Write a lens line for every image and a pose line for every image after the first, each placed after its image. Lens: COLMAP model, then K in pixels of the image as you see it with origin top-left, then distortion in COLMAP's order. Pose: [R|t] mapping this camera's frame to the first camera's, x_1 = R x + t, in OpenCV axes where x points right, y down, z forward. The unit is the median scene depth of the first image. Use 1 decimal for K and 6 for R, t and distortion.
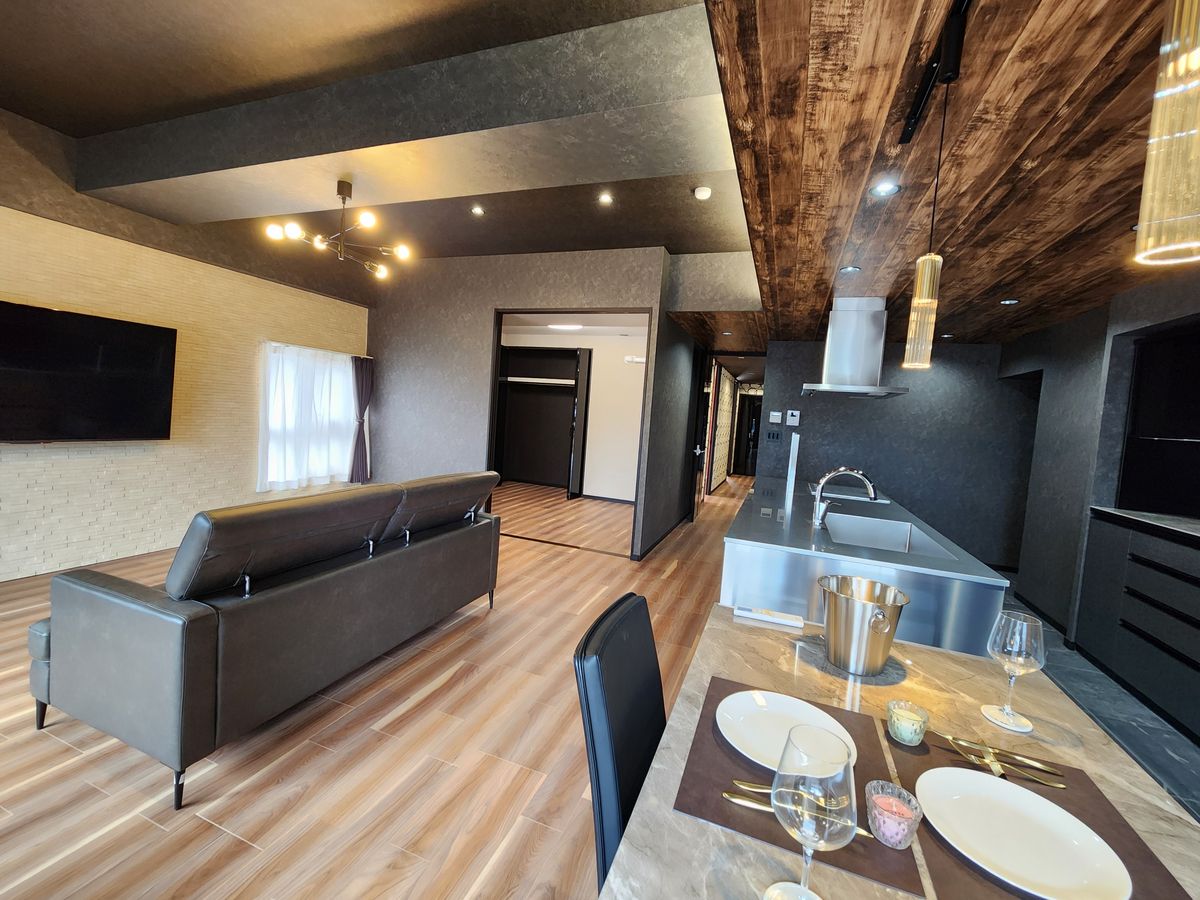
lens RADIAL K [[489.8, 0, 600.8], [0, 489.8, 445.2], [0, 0, 1]] dist [0.000737, -0.000361]
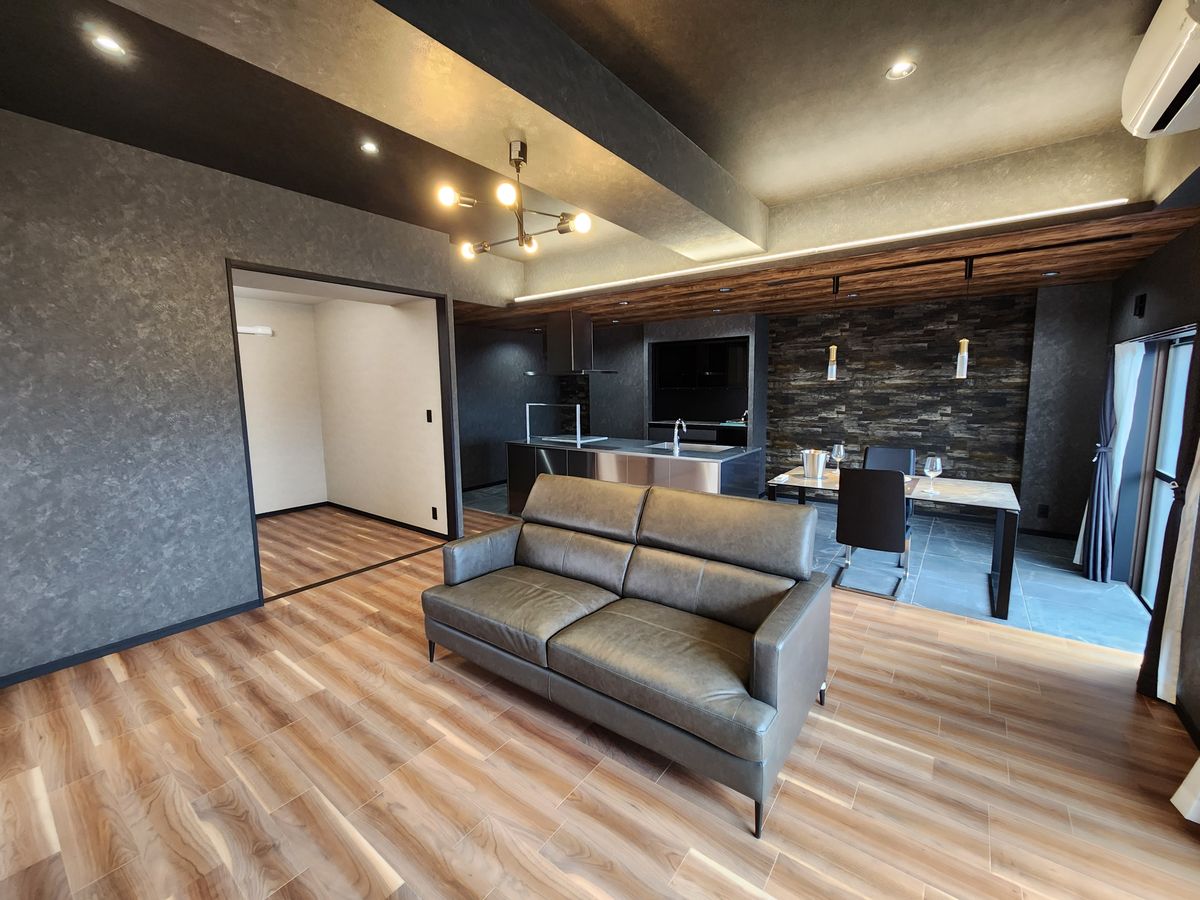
lens RADIAL K [[489.8, 0, 601.3], [0, 489.8, 447.0], [0, 0, 1]] dist [0.000737, -0.000361]
pose [[0.274451, -0.194246, 0.941778, -0.746275], [0.096301, 0.980013, 0.174069, -0.109607], [-0.956767, 0.042920, 0.287672, 0.386617]]
